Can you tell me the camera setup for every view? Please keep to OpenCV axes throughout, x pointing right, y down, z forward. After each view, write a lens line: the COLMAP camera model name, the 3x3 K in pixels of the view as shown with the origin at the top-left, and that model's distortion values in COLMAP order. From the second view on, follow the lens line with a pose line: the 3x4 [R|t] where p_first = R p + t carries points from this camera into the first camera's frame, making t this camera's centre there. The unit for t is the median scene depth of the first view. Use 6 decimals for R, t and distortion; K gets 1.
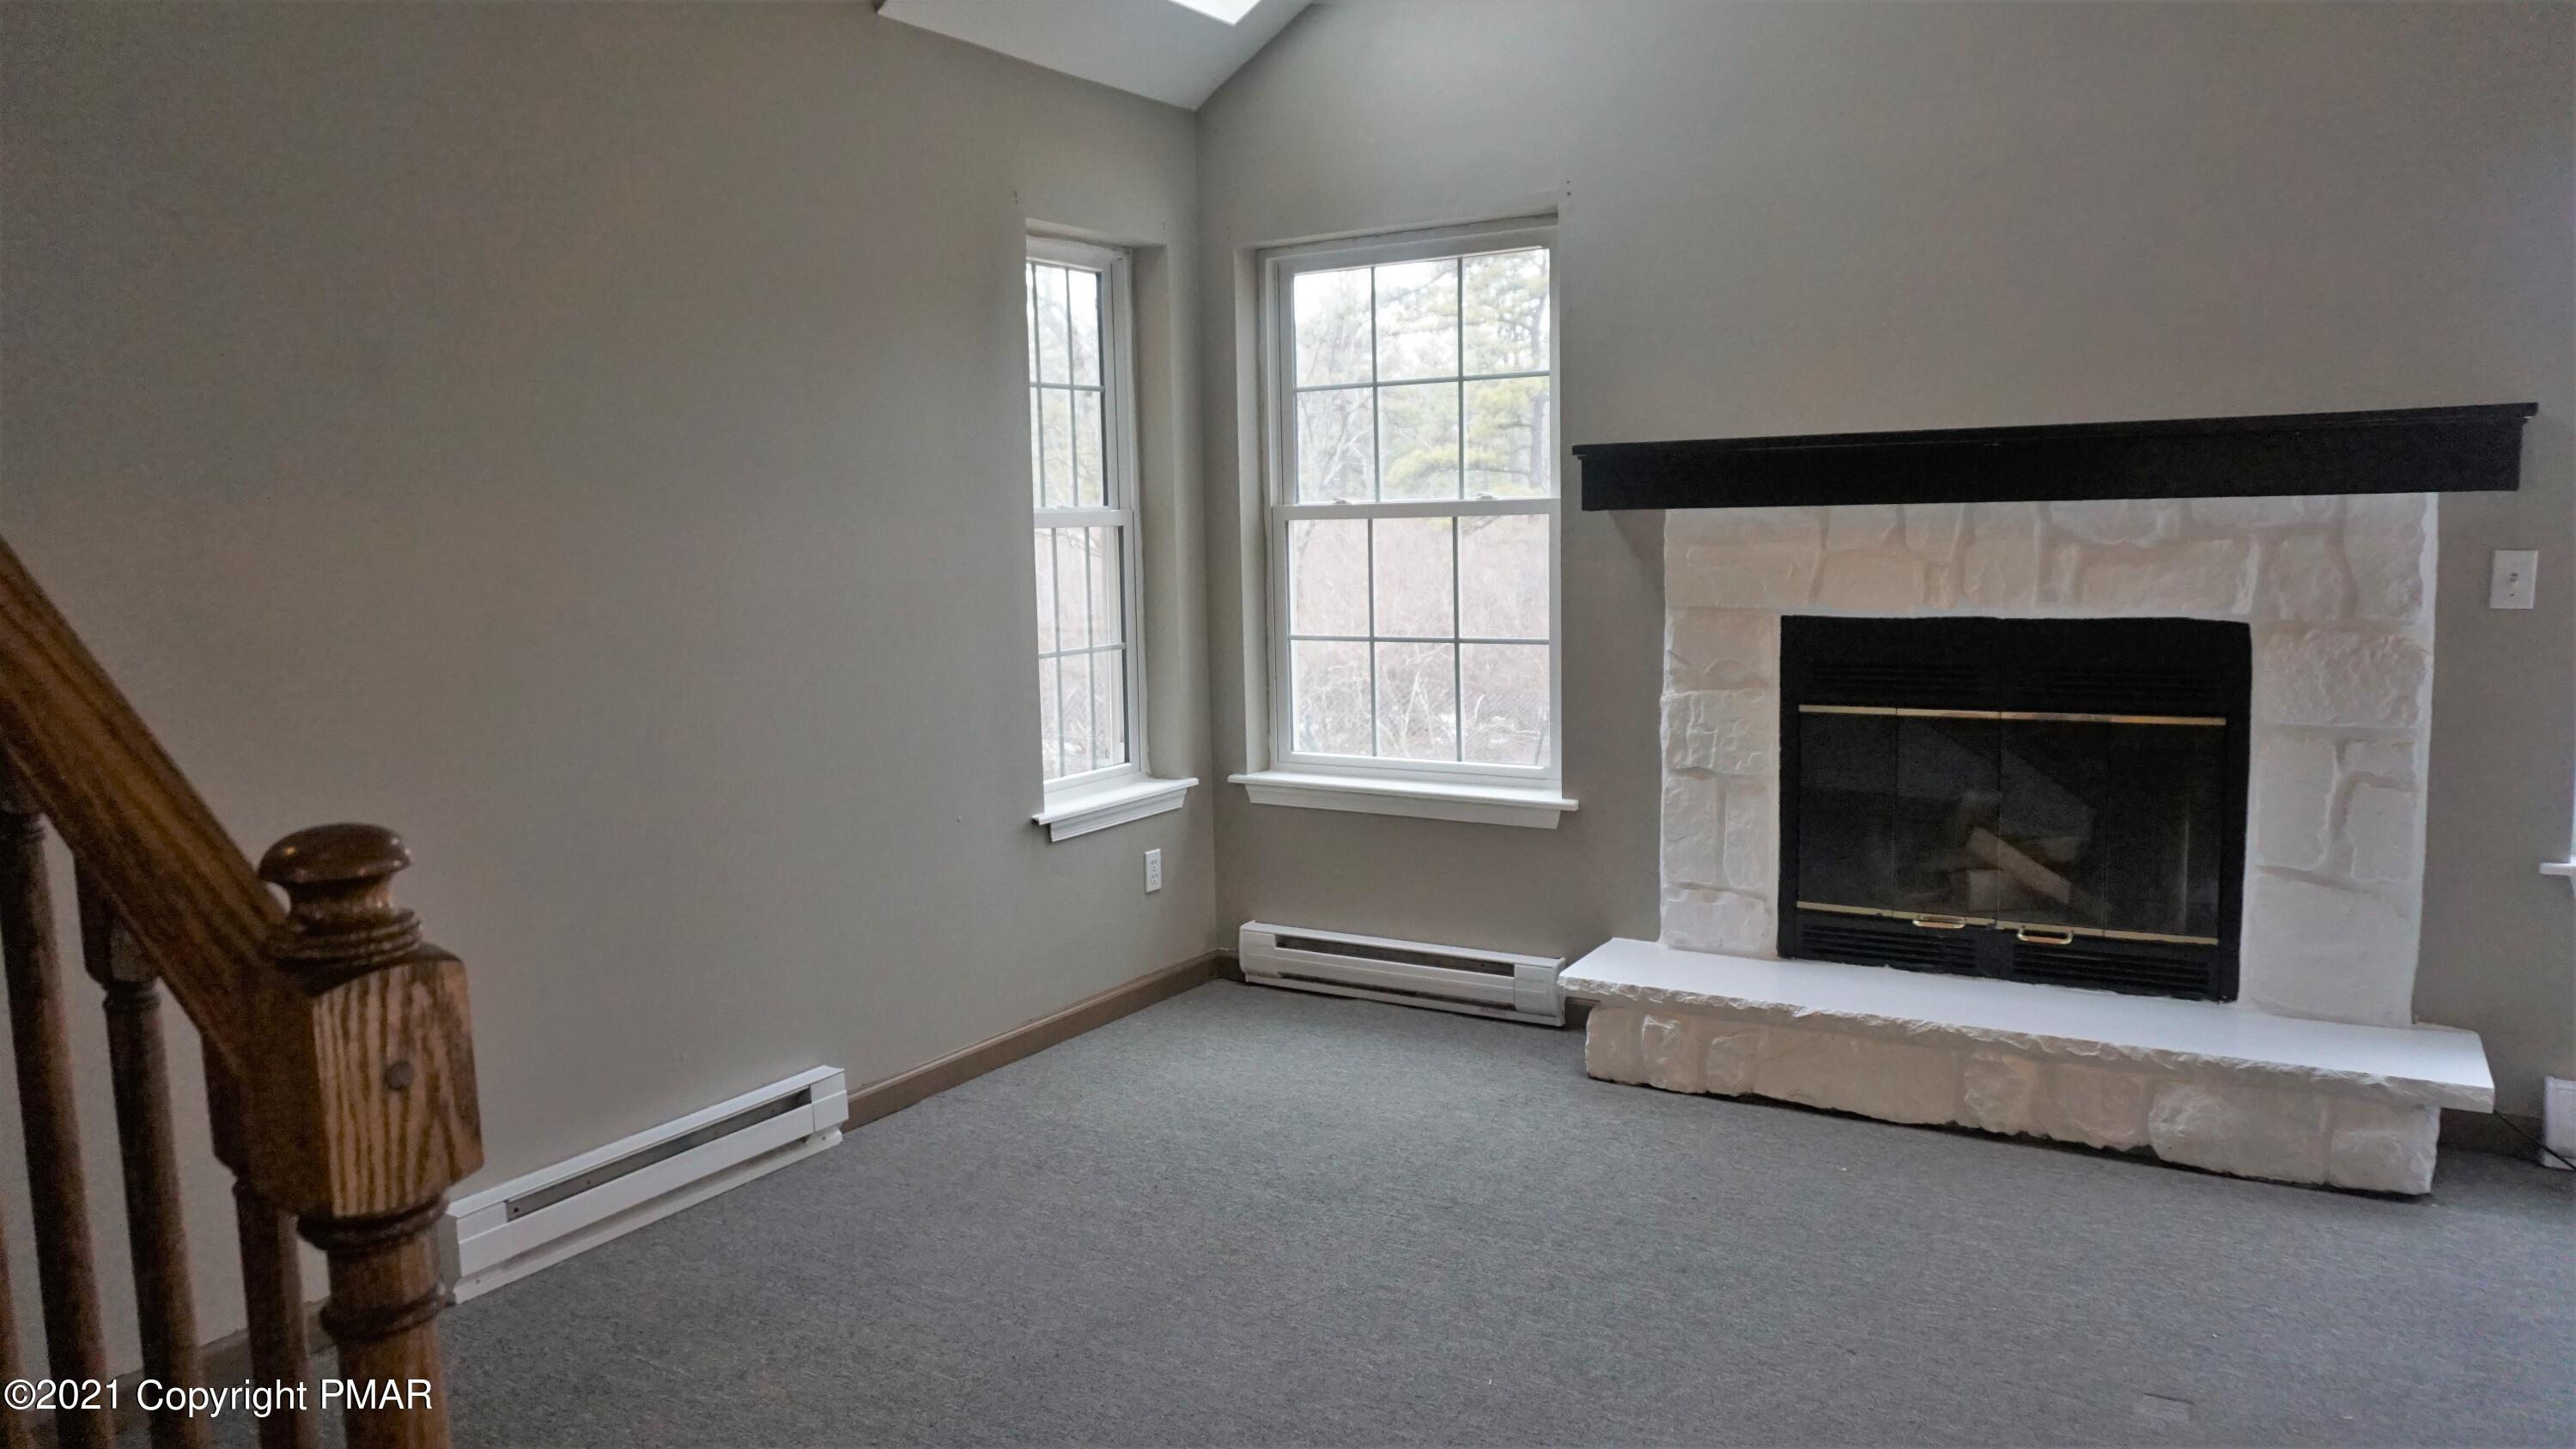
lens RADIAL K [[1723.2, 0, 1239.0], [0, 1723.2, 704.4], [0, 0, 1]] dist [-0.043044, 0.017855]
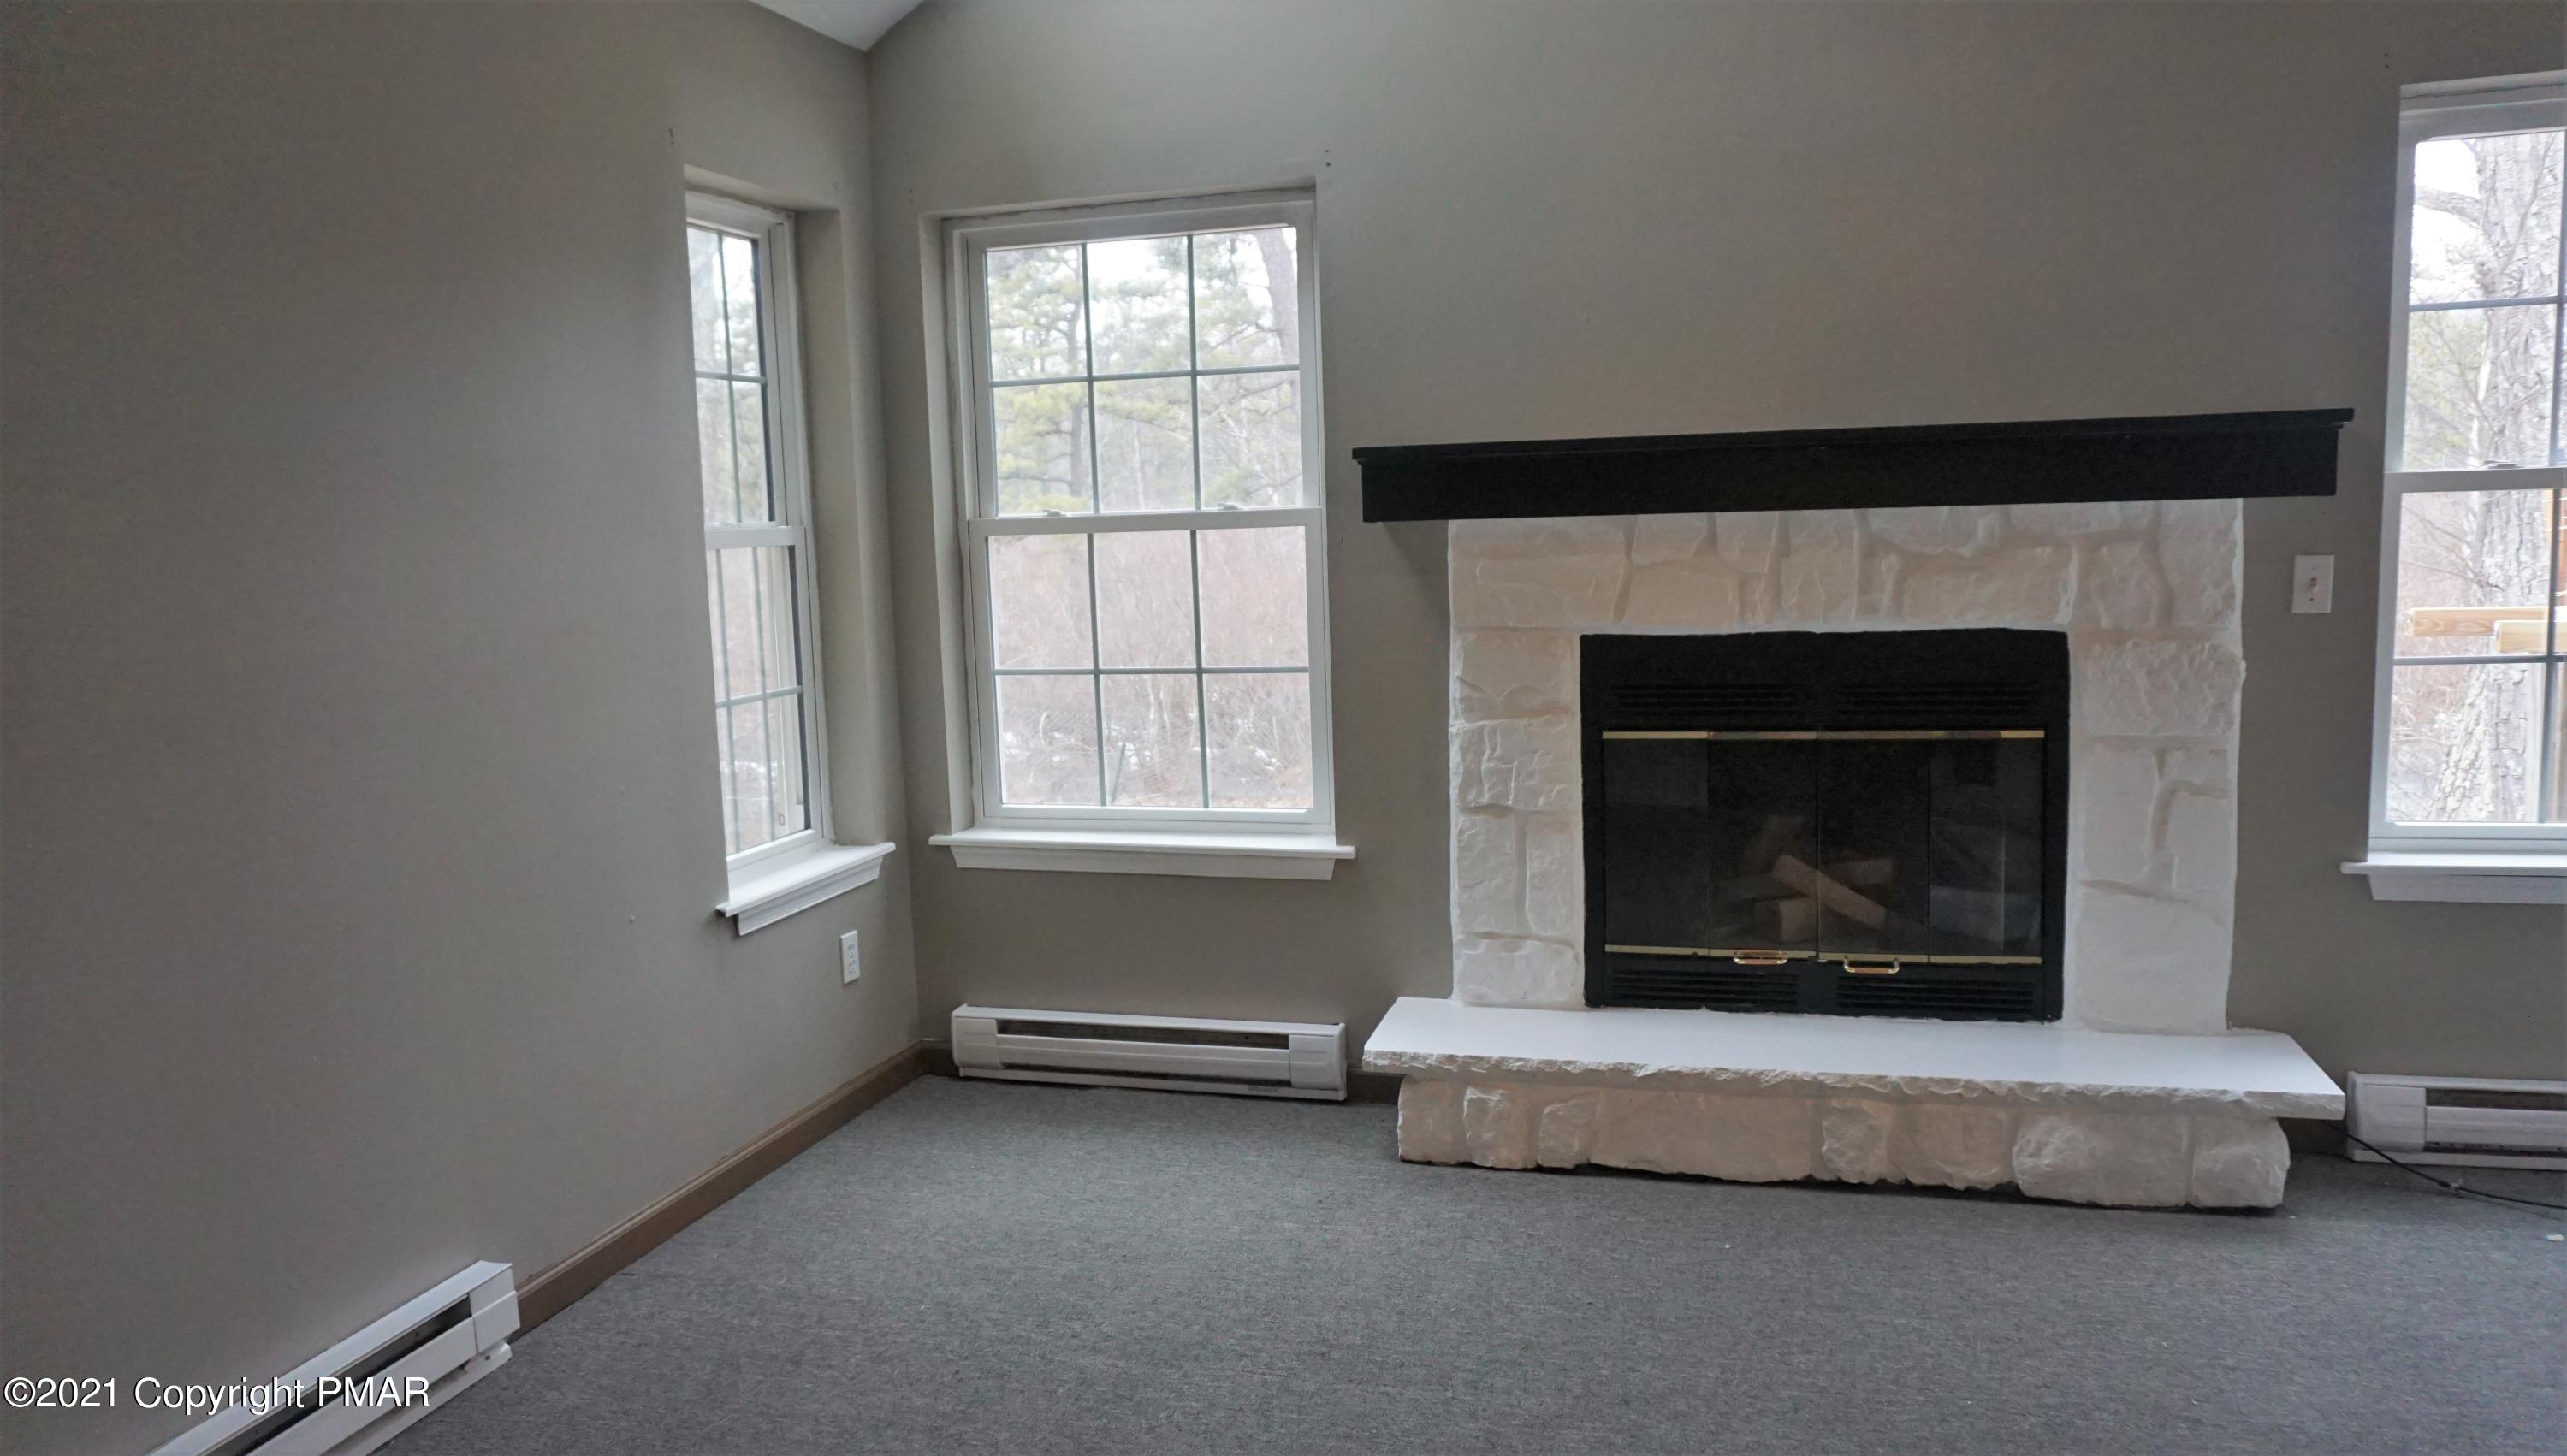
lens RADIAL K [[1763.3, 0, 1291.1], [0, 1763.3, 718.9], [0, 0, 1]] dist [-0.041377, 0.013420]
pose [[0.956844, -0.039732, 0.287872, -0.104724], [0.039642, 0.999195, 0.006145, -0.019151], [-0.287884, 0.005532, 0.957649, 0.145945]]
